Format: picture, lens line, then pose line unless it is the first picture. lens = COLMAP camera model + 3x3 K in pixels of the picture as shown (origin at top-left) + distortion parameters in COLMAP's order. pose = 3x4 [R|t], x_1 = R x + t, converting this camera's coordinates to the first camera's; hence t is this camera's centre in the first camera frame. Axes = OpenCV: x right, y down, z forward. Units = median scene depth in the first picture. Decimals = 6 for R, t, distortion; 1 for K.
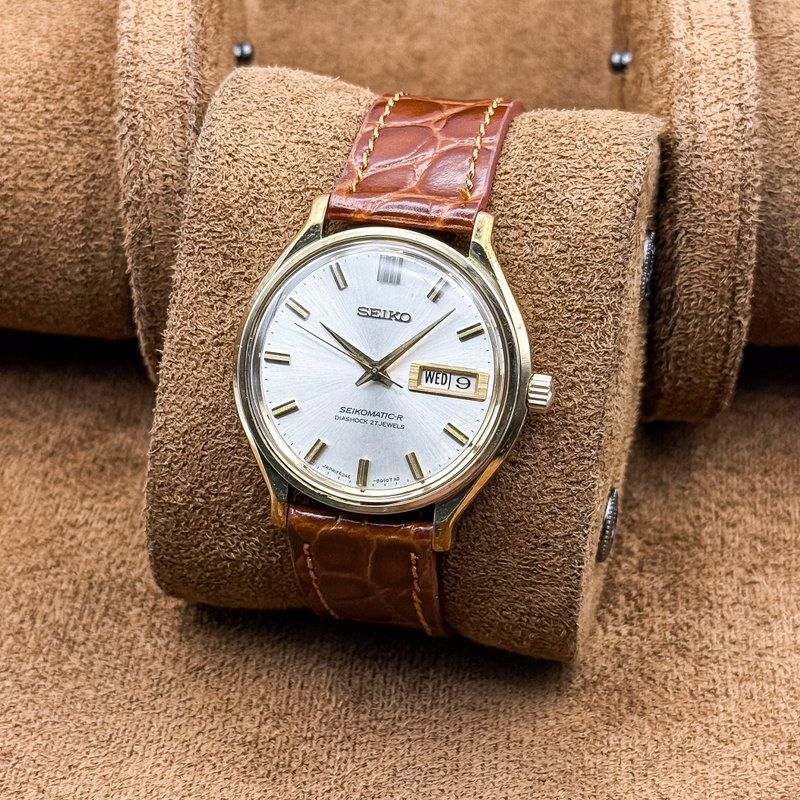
lens RADIAL K [[2145.4, 0, 394.9], [0, 2145.4, 399.9], [0, 0, 1]] dist [0.065824, 0.000000]
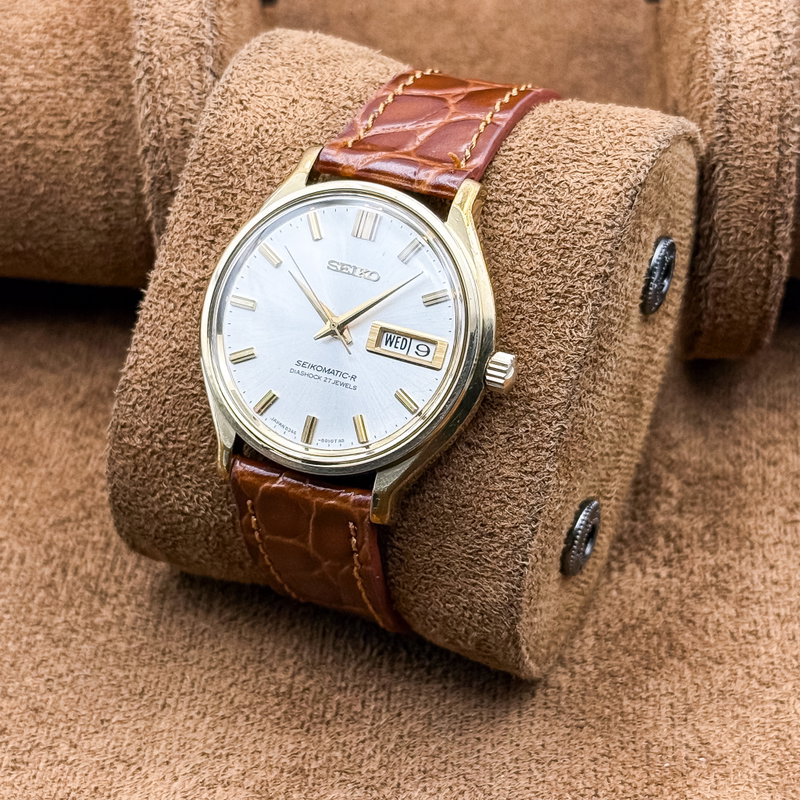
lens RADIAL K [[2145.4, 0, 397.5], [0, 2145.4, 398.6], [0, 0, 1]] dist [0.065824, 0.000000]
pose [[0.979723, 0.132330, -0.150439, 0.161894], [-0.143342, 0.987548, -0.064831, 0.074425], [0.139987, 0.085080, 0.986491, 0.051561]]
